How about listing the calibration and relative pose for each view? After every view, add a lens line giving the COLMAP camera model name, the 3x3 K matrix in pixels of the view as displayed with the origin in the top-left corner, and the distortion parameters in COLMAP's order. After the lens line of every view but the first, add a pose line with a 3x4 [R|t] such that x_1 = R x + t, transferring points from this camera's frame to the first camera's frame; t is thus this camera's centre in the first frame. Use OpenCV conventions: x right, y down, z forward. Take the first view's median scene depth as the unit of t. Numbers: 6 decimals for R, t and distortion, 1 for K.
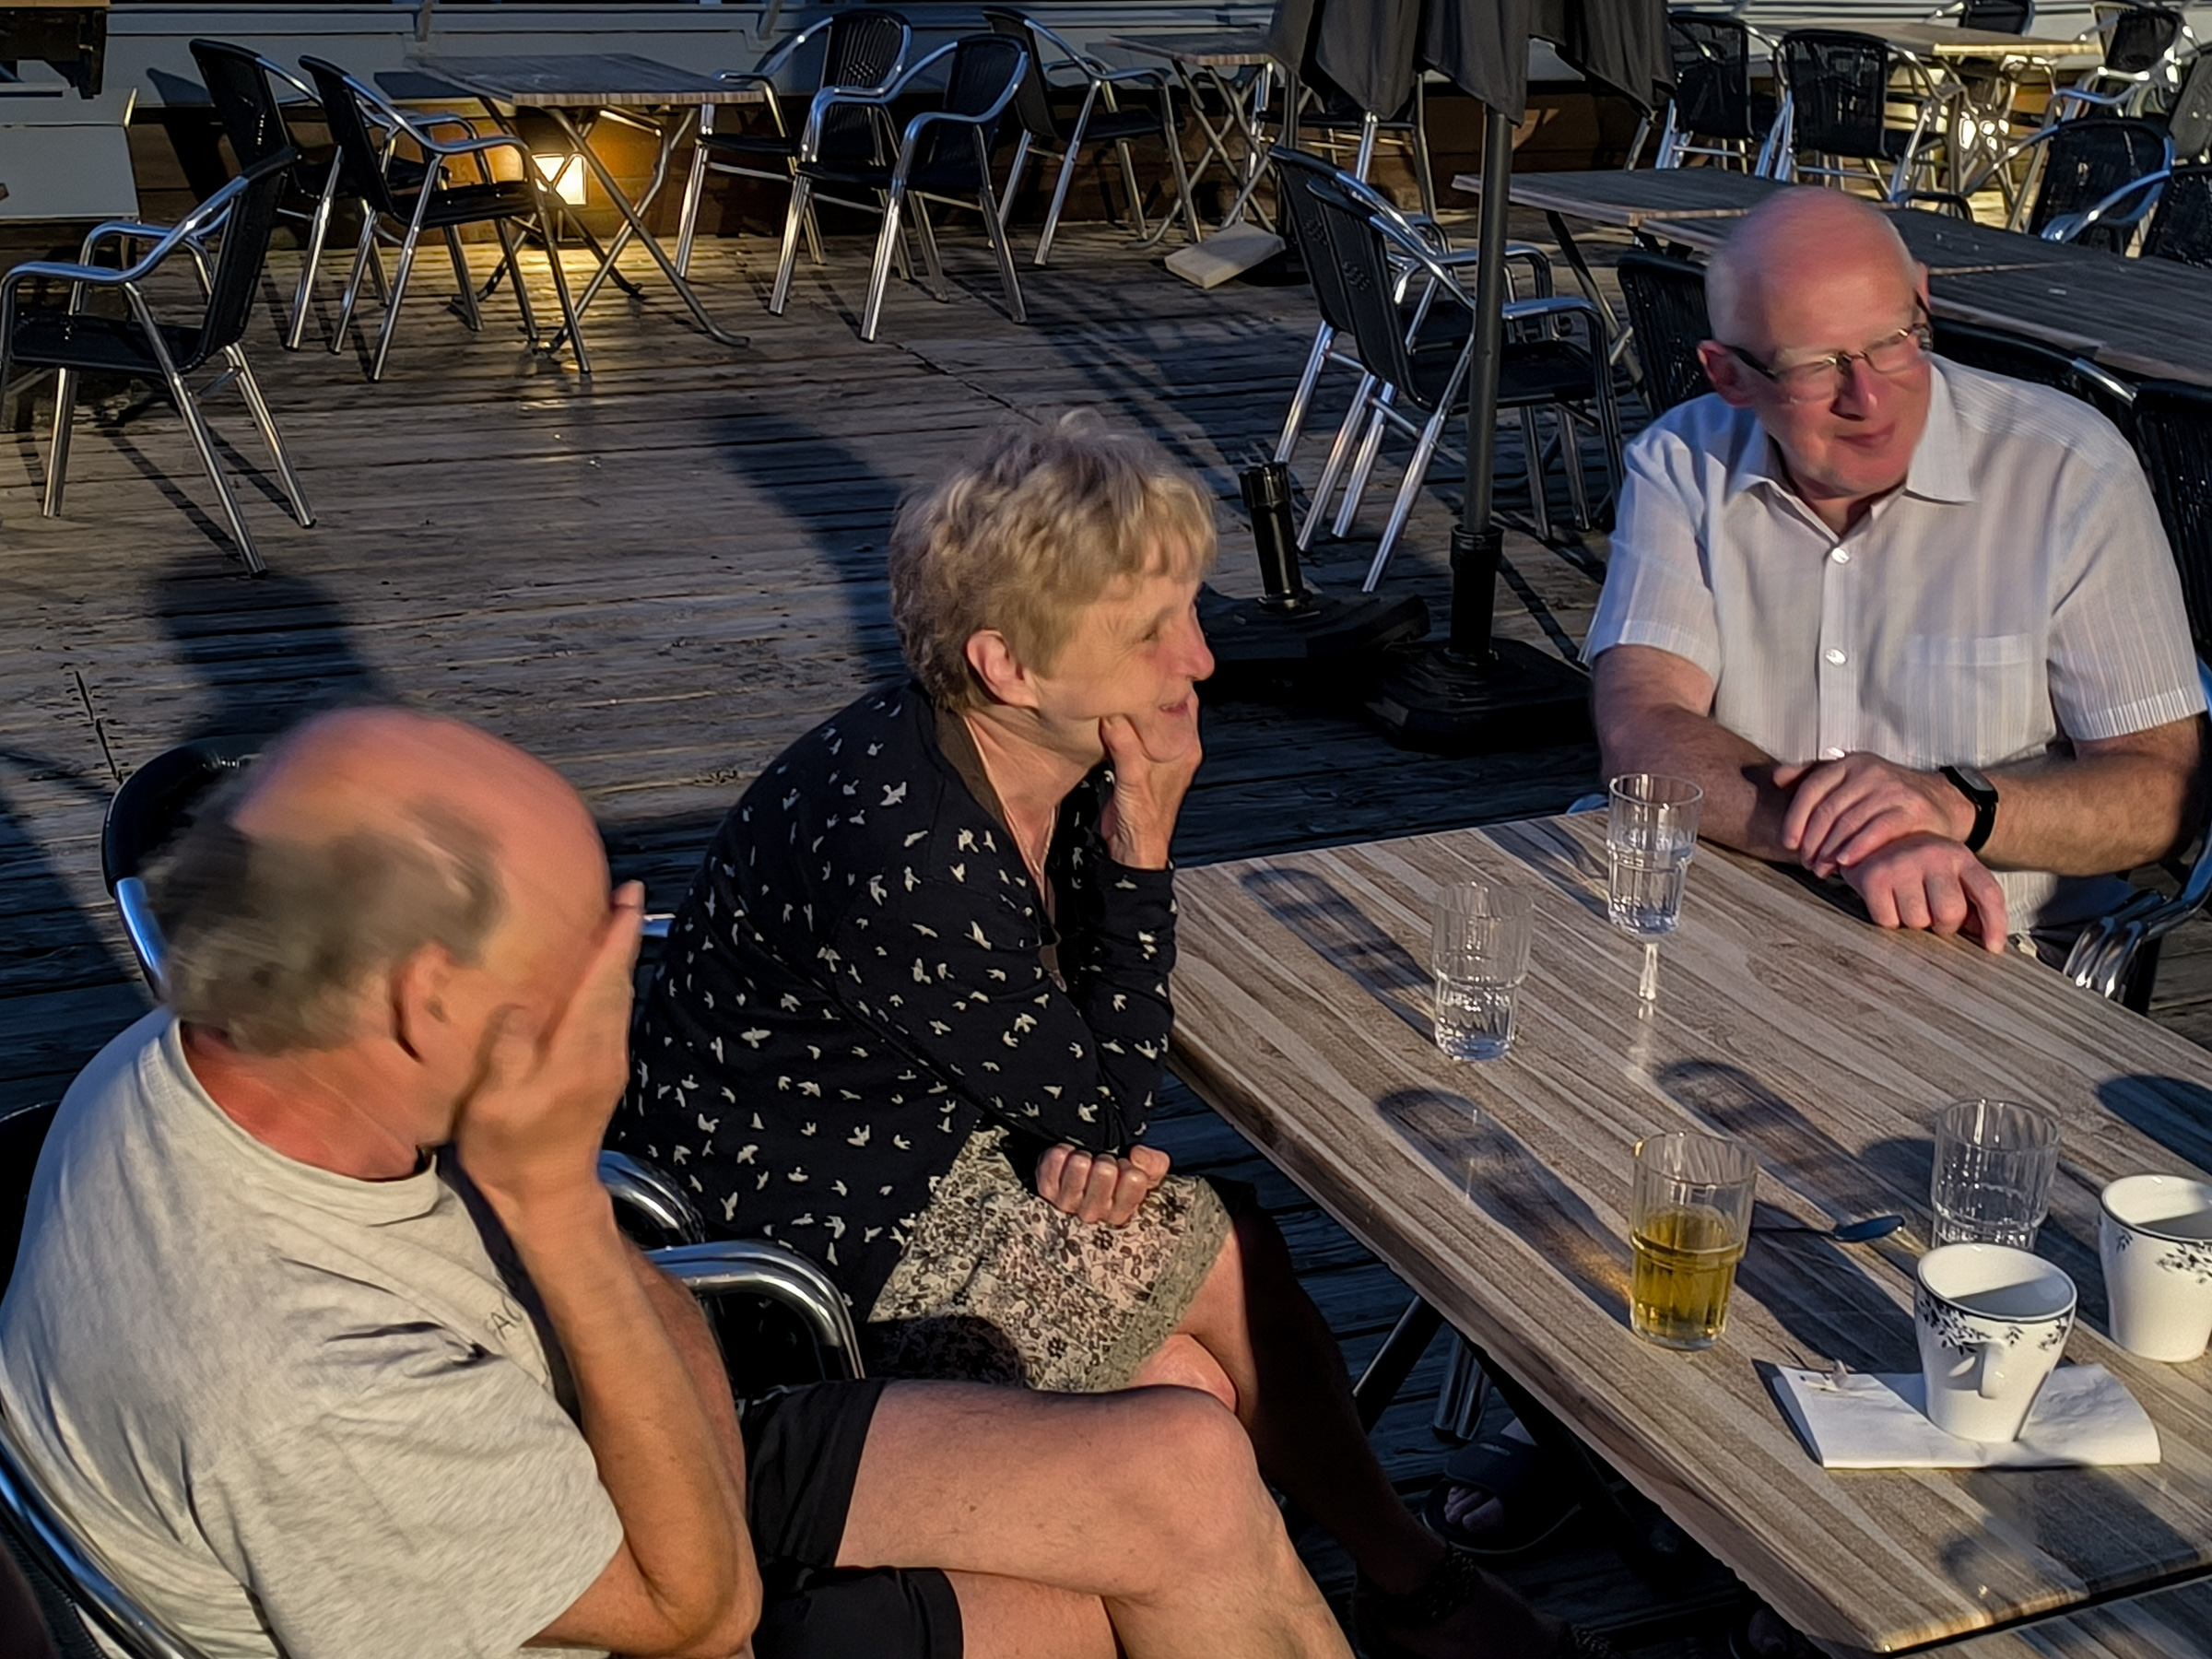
lens RADIAL K [[3018.6, 0, 1108.3], [0, 3018.6, 827.3], [0, 0, 1]] dist [0.049135, 0.000000]
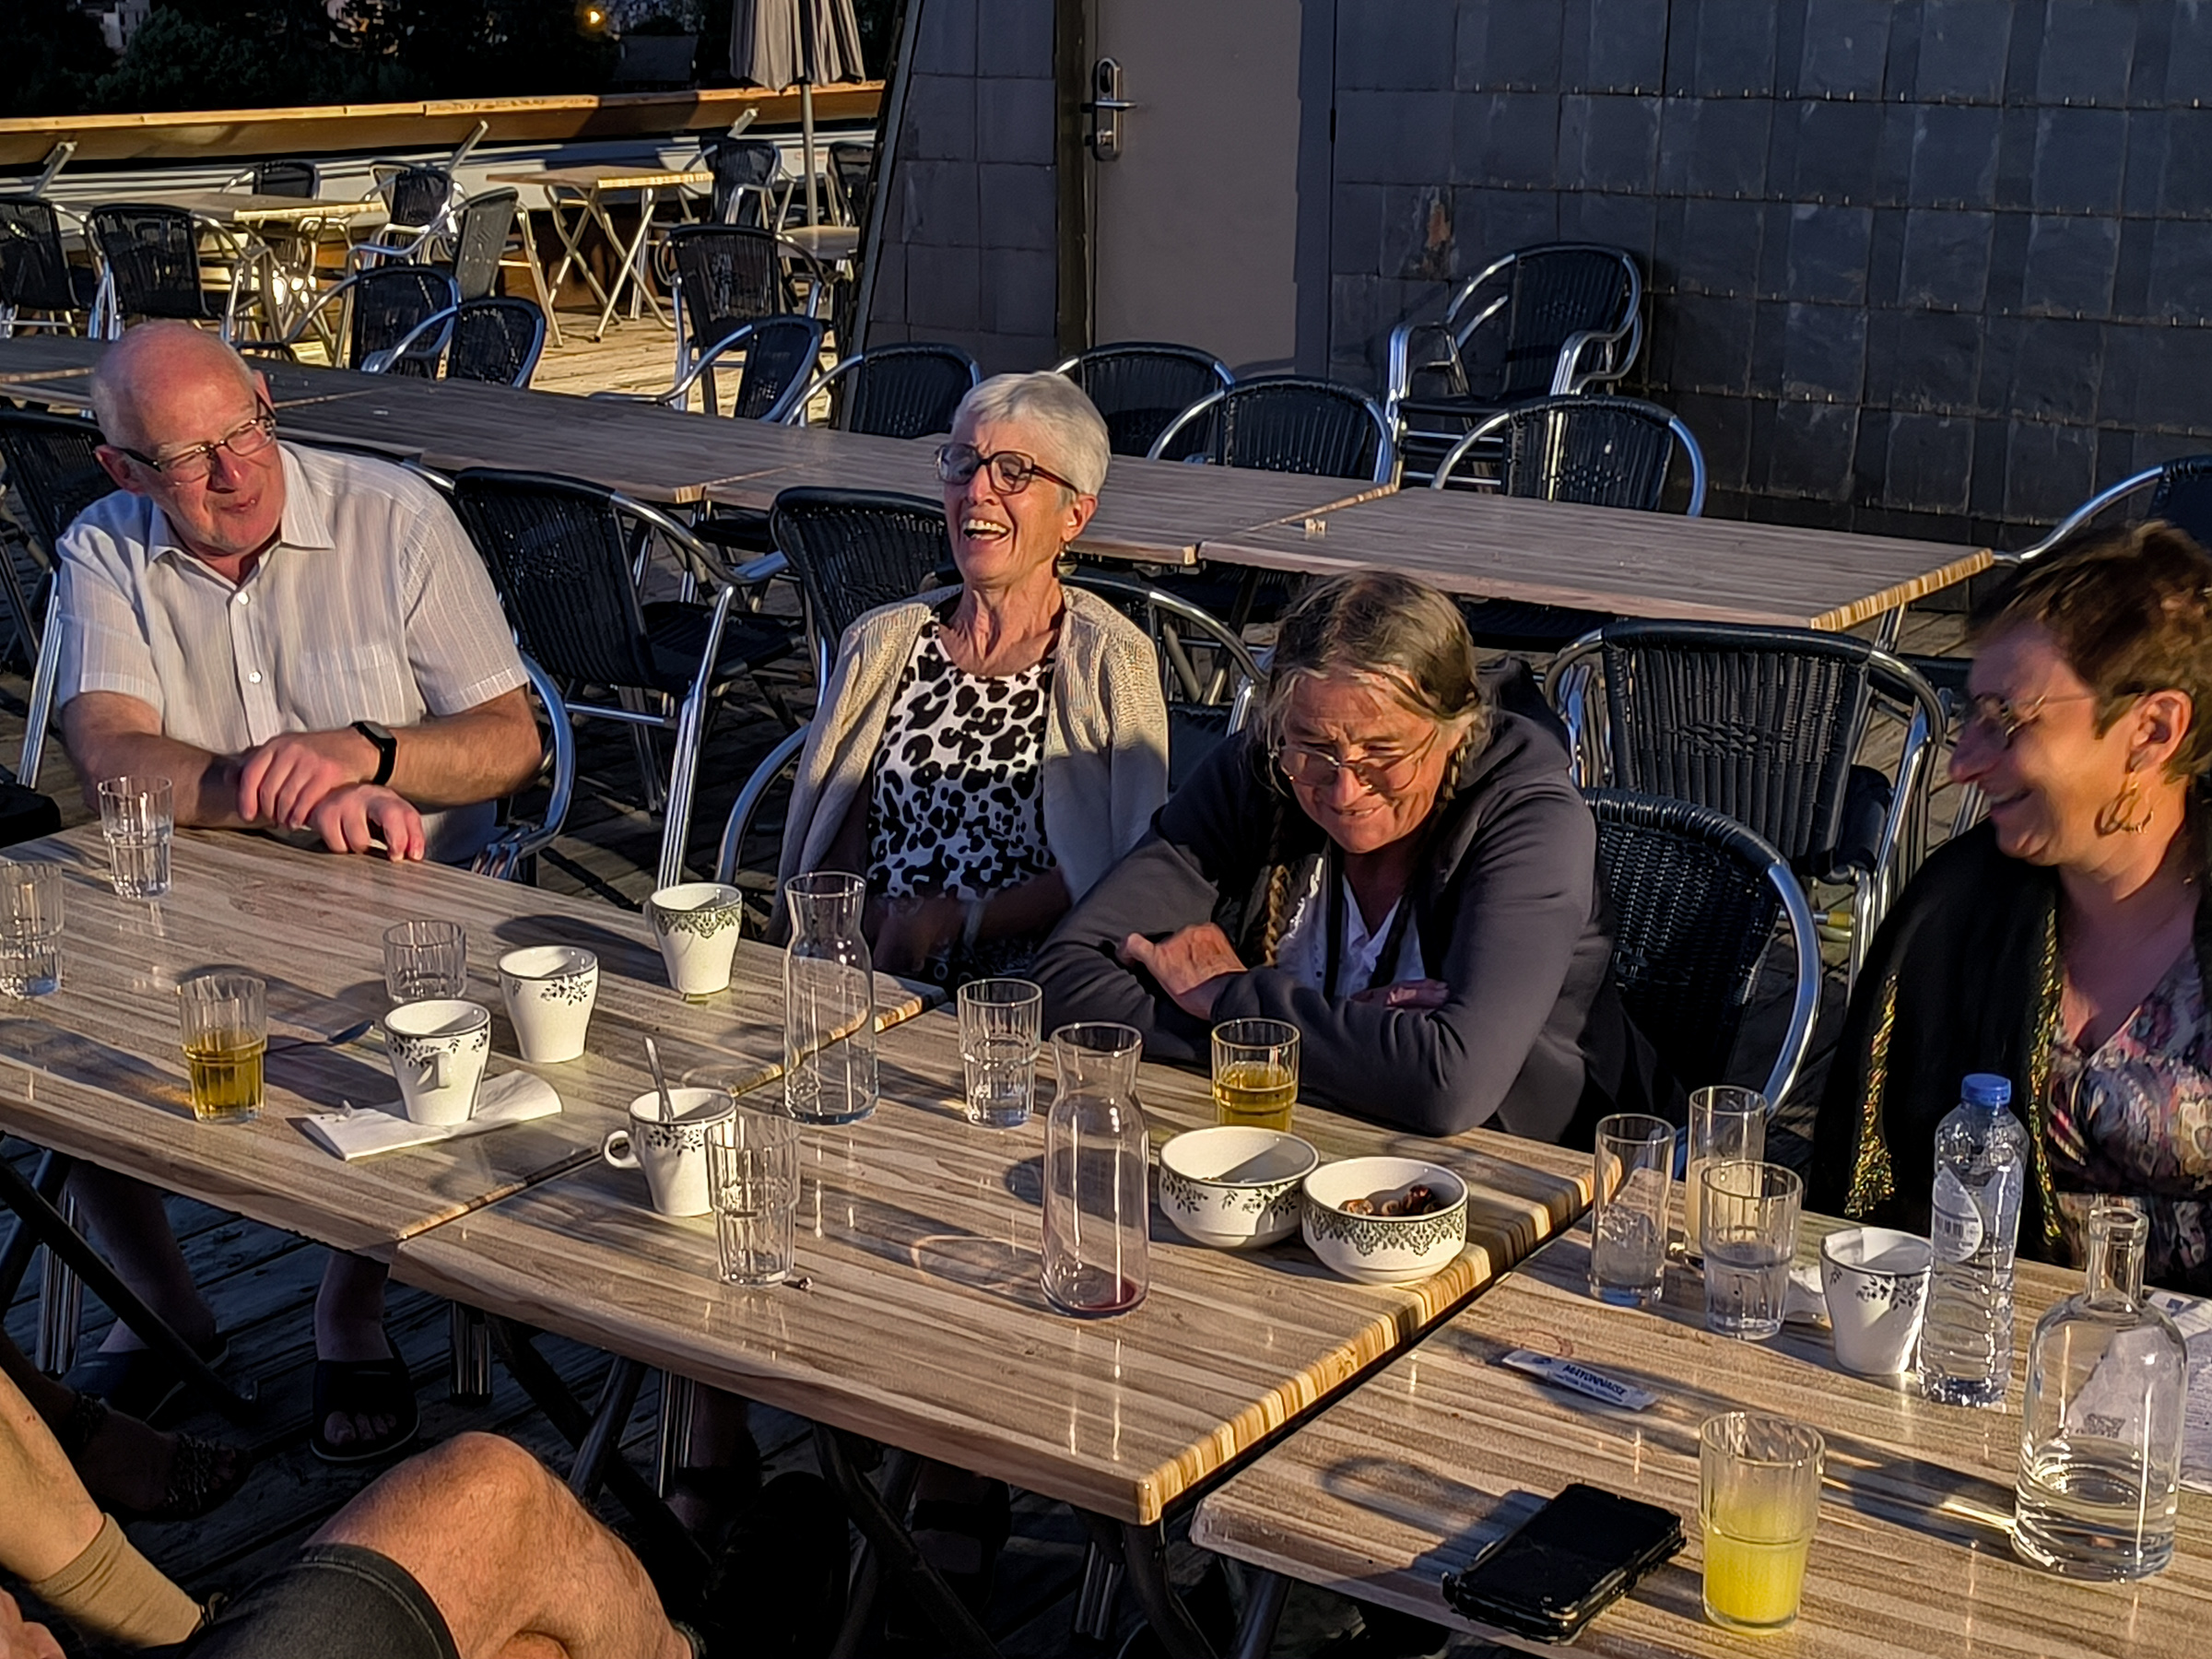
lens RADIAL K [[3018.6, 0, 1099.9], [0, 3018.6, 830.3], [0, 0, 1]] dist [0.049135, 0.000000]
pose [[0.860485, -0.166020, 0.481667, -0.087088], [0.190034, 0.981777, -0.001093, 0.080754], [-0.472708, 0.092473, 0.876354, -0.316686]]
